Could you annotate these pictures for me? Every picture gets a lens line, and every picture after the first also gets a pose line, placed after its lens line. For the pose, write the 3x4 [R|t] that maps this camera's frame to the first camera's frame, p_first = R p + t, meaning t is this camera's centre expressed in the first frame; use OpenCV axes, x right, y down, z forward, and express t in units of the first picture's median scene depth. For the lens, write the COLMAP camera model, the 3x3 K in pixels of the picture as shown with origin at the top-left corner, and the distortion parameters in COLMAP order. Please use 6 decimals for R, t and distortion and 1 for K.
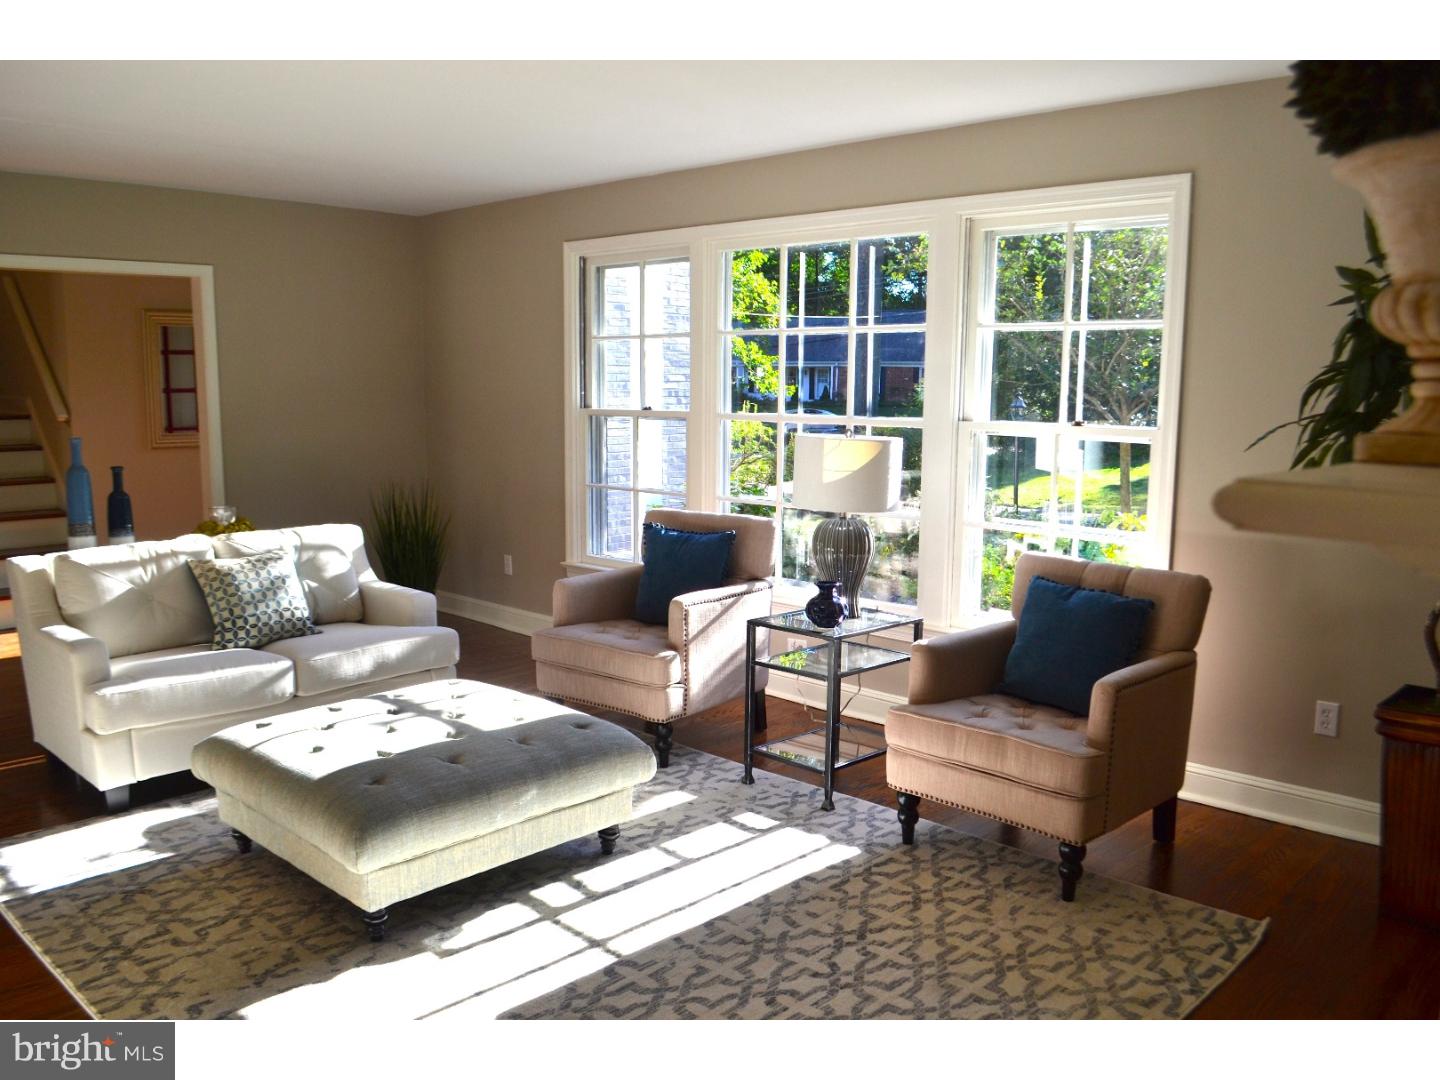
lens RADIAL K [[1165.1, 0, 743.3], [0, 1165.1, 548.5], [0, 0, 1]] dist [-0.075419, 0.016430]
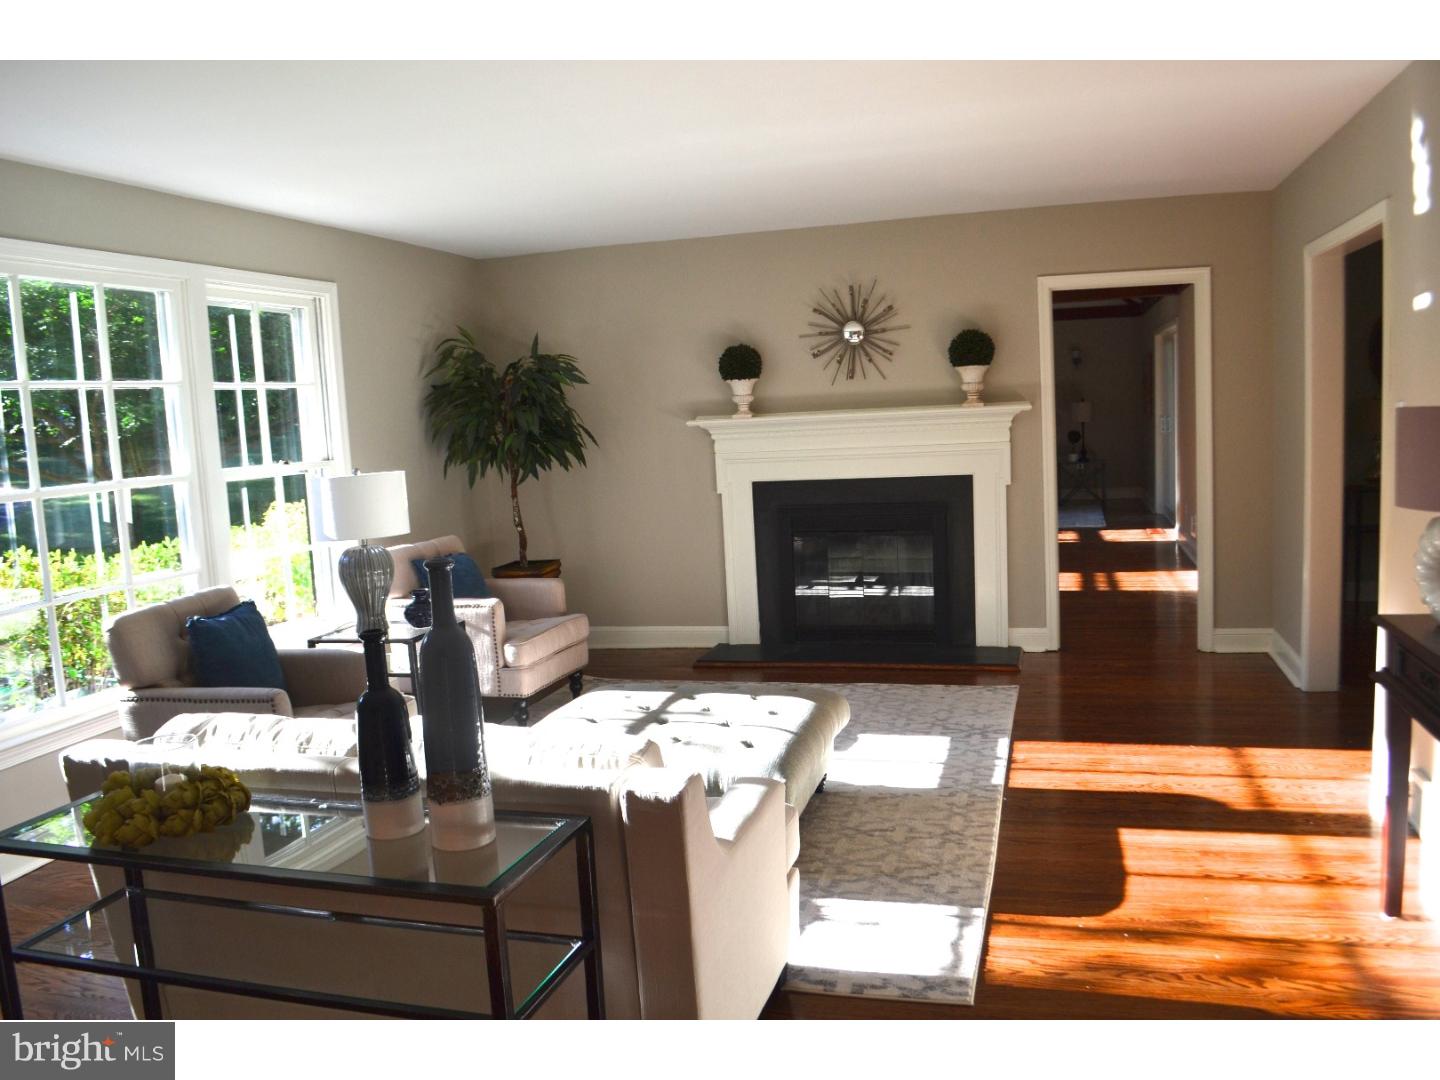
lens RADIAL K [[1165.1, 0, 743.3], [0, 1165.1, 548.5], [0, 0, 1]] dist [-0.075419, 0.016430]
pose [[-0.470740, -0.092981, 0.877359, -1.275844], [0.176494, 0.964406, 0.196903, -0.212265], [-0.864438, 0.247539, -0.437574, 1.382092]]
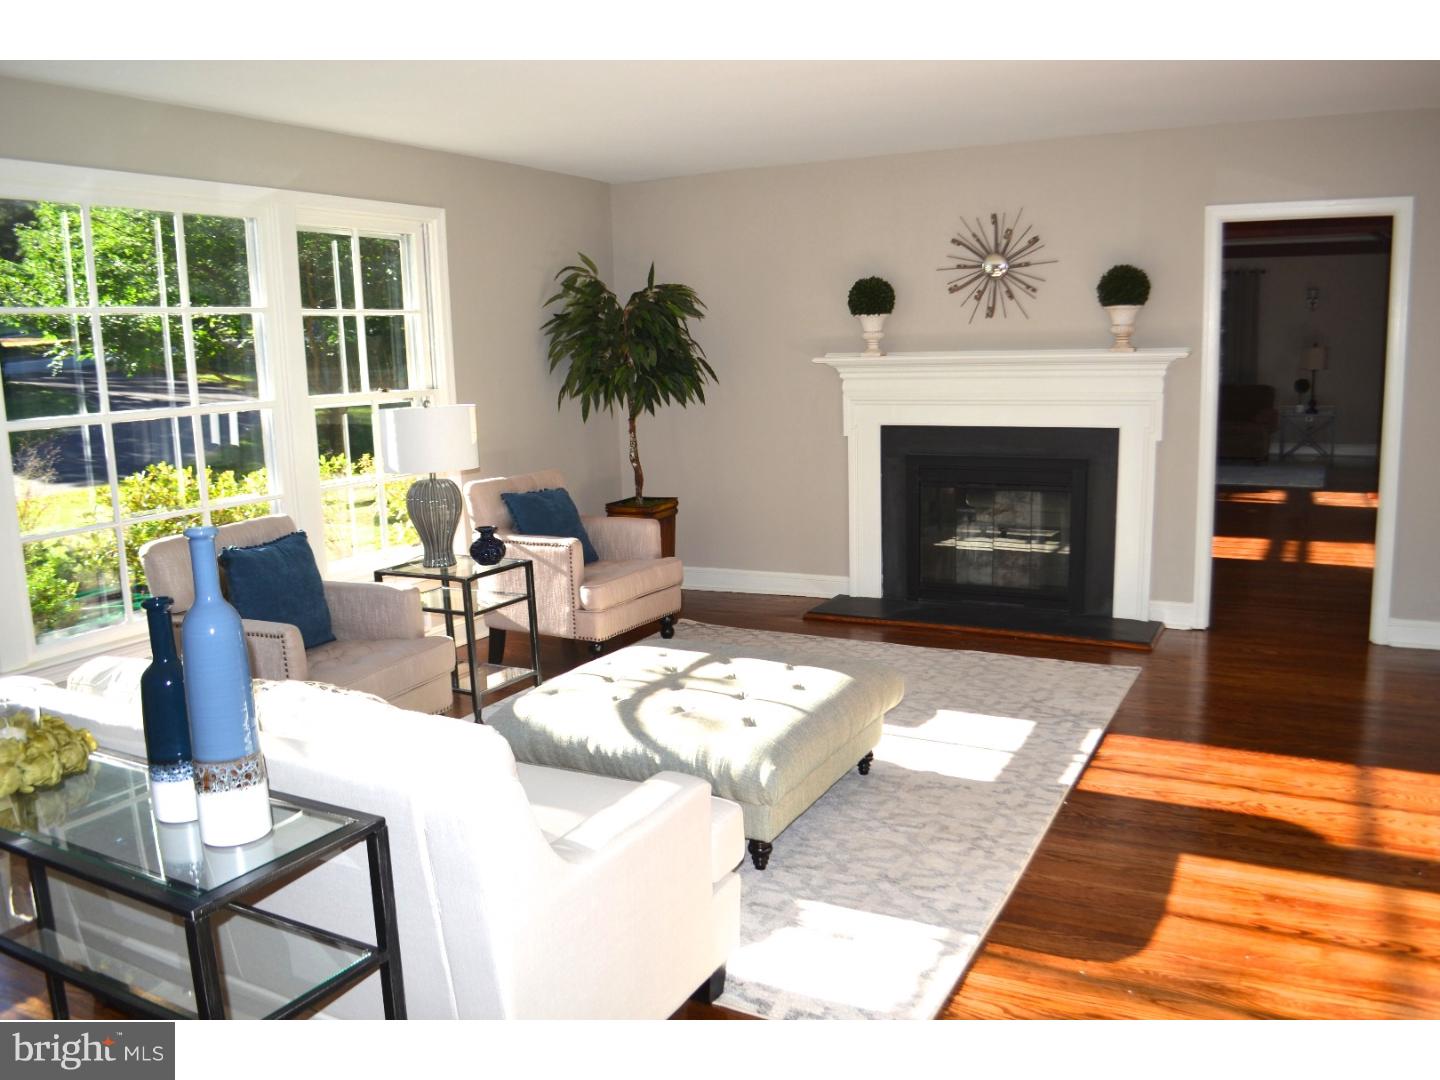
lens RADIAL K [[1165.1, 0, 743.3], [0, 1165.1, 548.5], [0, 0, 1]] dist [-0.075419, 0.016430]
pose [[-0.278572, -0.168535, 0.945513, -1.255951], [0.166606, 0.961077, 0.220395, -0.185518], [-0.945854, 0.218923, -0.239650, 1.174561]]
